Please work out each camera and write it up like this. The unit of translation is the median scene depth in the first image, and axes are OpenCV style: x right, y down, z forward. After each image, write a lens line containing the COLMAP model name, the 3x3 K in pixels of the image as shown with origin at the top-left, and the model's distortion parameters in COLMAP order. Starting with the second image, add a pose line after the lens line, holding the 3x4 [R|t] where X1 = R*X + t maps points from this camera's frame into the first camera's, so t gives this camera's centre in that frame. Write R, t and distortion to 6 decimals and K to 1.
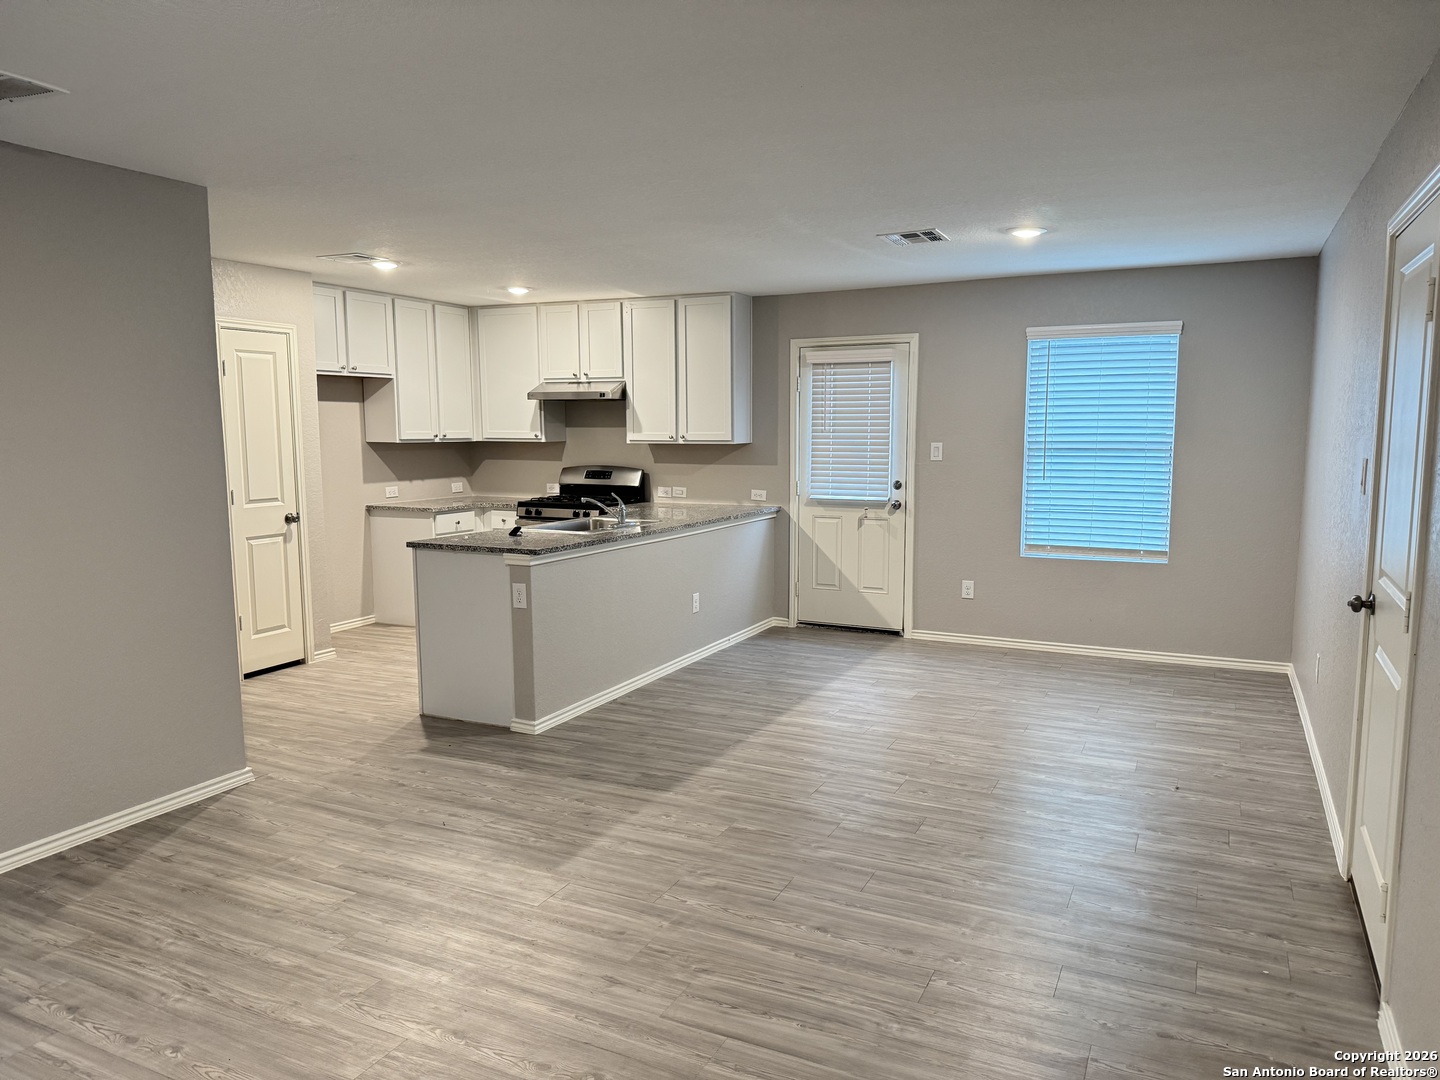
lens RADIAL K [[1003.4, 0, 723.4], [0, 1003.4, 543.0], [0, 0, 1]] dist [0.071937, -0.090596]
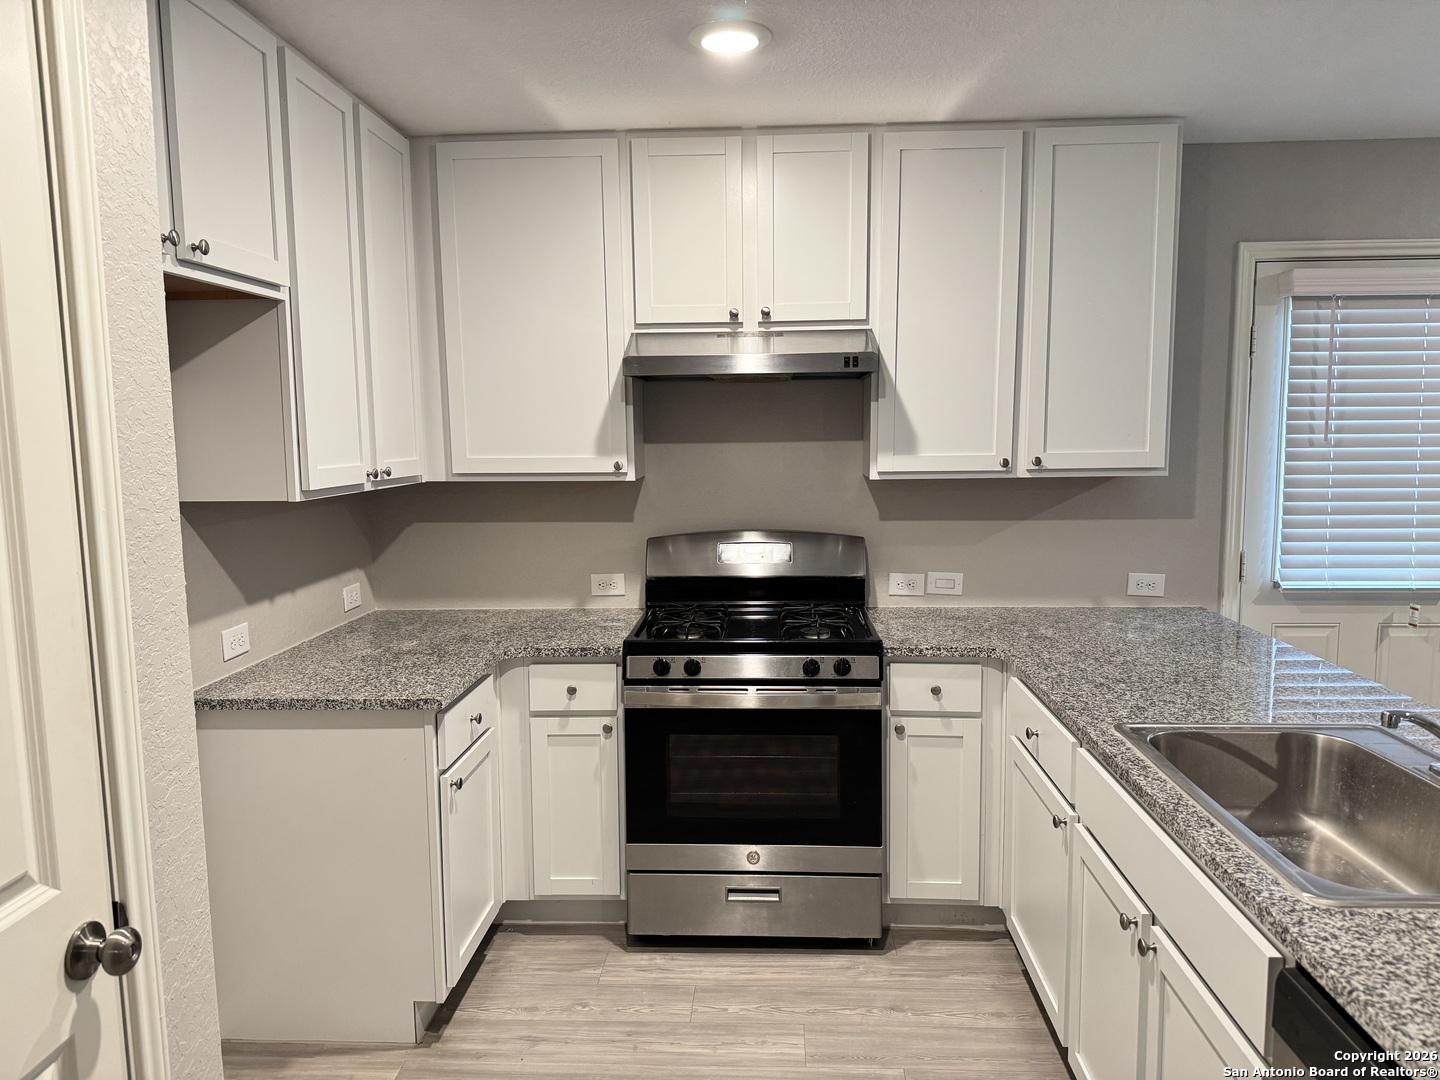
lens RADIAL K [[1011.2, 0, 720.0], [0, 1011.2, 540.0], [0, 0, 1]] dist [0.066980, -0.080188]
pose [[0.920720, -0.051701, 0.386784, -0.319544], [0.055276, 0.998469, 0.001884, -0.078637], [-0.386290, 0.019646, 0.922168, 0.637292]]
